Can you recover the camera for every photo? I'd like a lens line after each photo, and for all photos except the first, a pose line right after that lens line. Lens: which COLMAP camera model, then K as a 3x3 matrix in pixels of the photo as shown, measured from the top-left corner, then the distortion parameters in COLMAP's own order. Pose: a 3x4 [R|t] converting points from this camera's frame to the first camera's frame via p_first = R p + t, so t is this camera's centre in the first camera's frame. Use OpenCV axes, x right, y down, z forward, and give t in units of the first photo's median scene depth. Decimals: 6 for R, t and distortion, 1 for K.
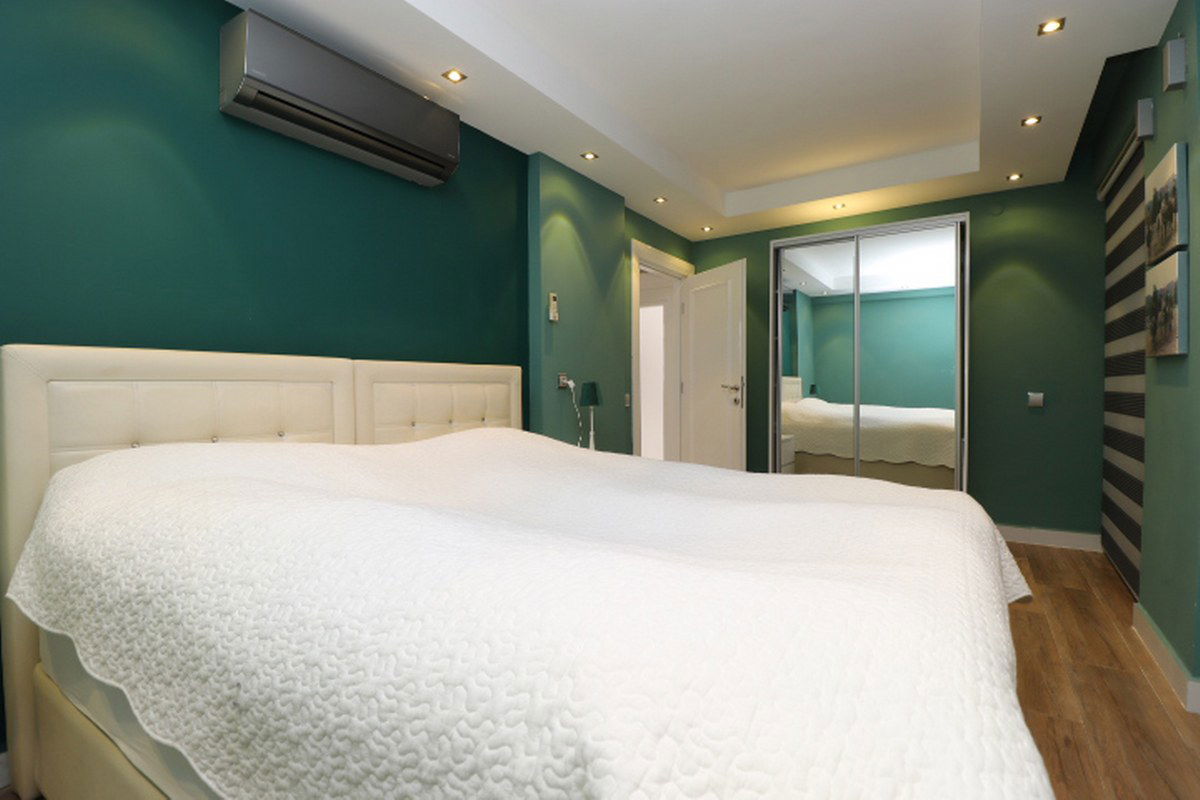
lens RADIAL K [[558.9, 0, 601.9], [0, 558.9, 399.5], [0, 0, 1]] dist [-0.001353, -0.000626]
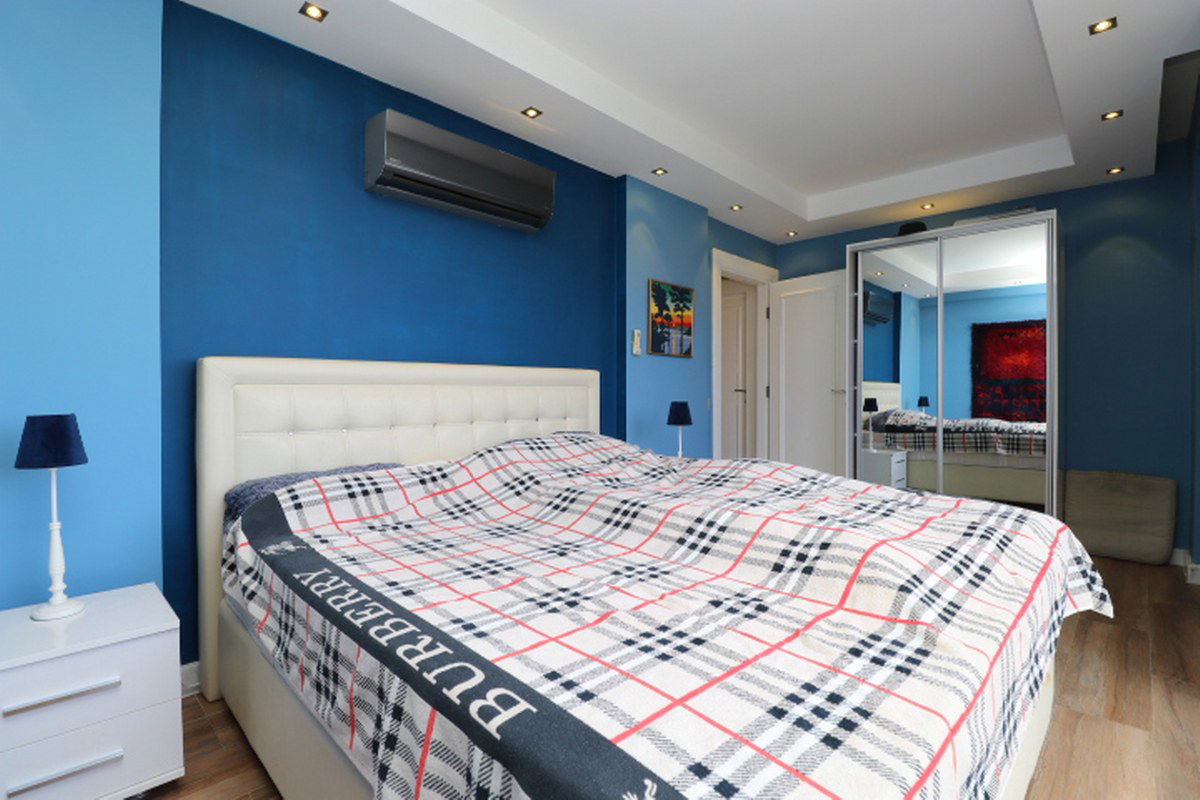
lens RADIAL K [[558.9, 0, 600.3], [0, 558.9, 395.6], [0, 0, 1]] dist [-0.001353, -0.000626]
pose [[0.980565, 0.004199, -0.196149, 0.056876], [-0.005767, 0.999956, -0.007428, 0.000843], [0.196109, 0.008414, 0.980546, -0.085437]]
